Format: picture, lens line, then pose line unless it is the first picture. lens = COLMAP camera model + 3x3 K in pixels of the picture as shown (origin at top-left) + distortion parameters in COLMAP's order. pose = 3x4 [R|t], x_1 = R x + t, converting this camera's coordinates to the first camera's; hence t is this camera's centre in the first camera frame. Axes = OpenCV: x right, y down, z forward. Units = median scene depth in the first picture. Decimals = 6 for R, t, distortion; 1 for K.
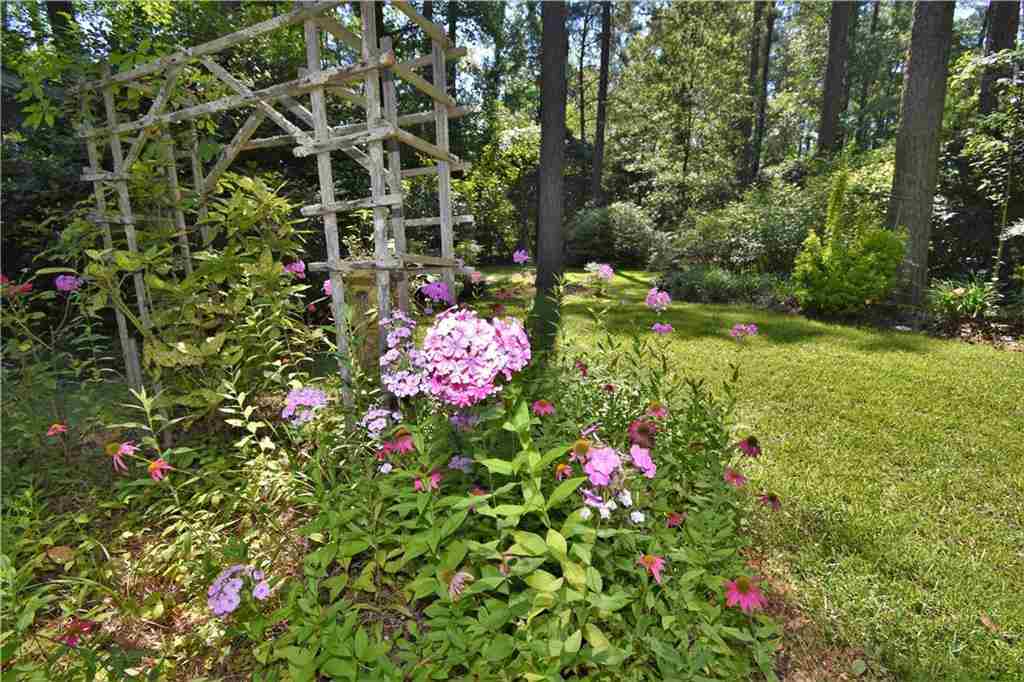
lens RADIAL K [[453.3, 0, 517.1], [0, 453.3, 343.9], [0, 0, 1]] dist [0.018827, -0.026657]
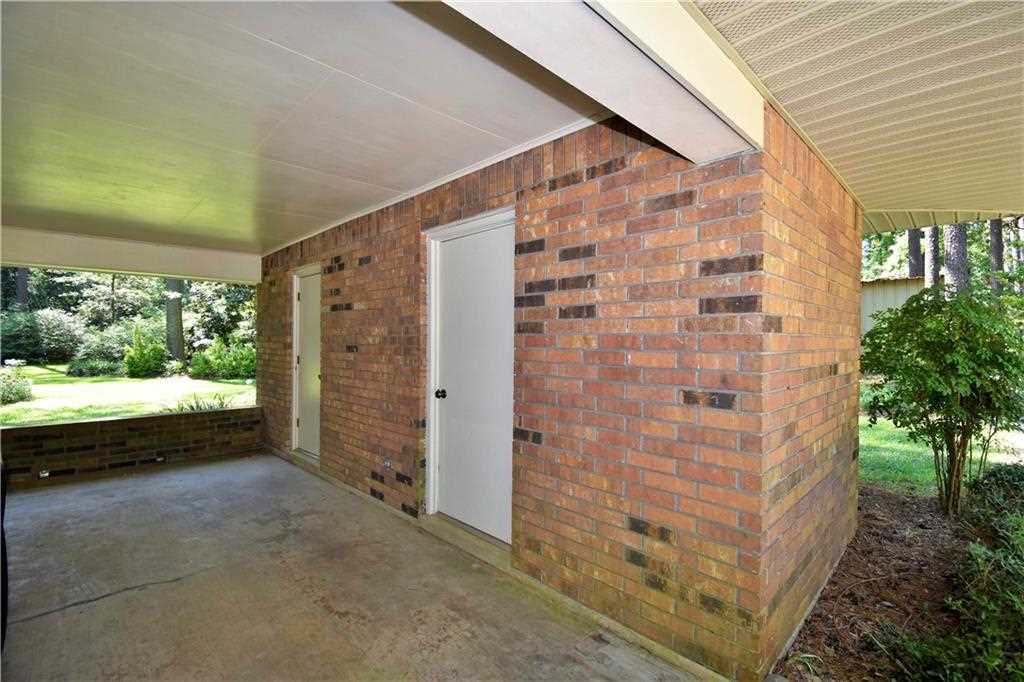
lens RADIAL K [[453.3, 0, 517.1], [0, 453.3, 343.9], [0, 0, 1]] dist [0.018827, -0.026657]
pose [[0.546949, 0.004206, 0.837155, -0.085787], [0.166445, 0.979477, -0.113666, 0.118758], [-0.820453, 0.201510, 0.535024, -0.637080]]
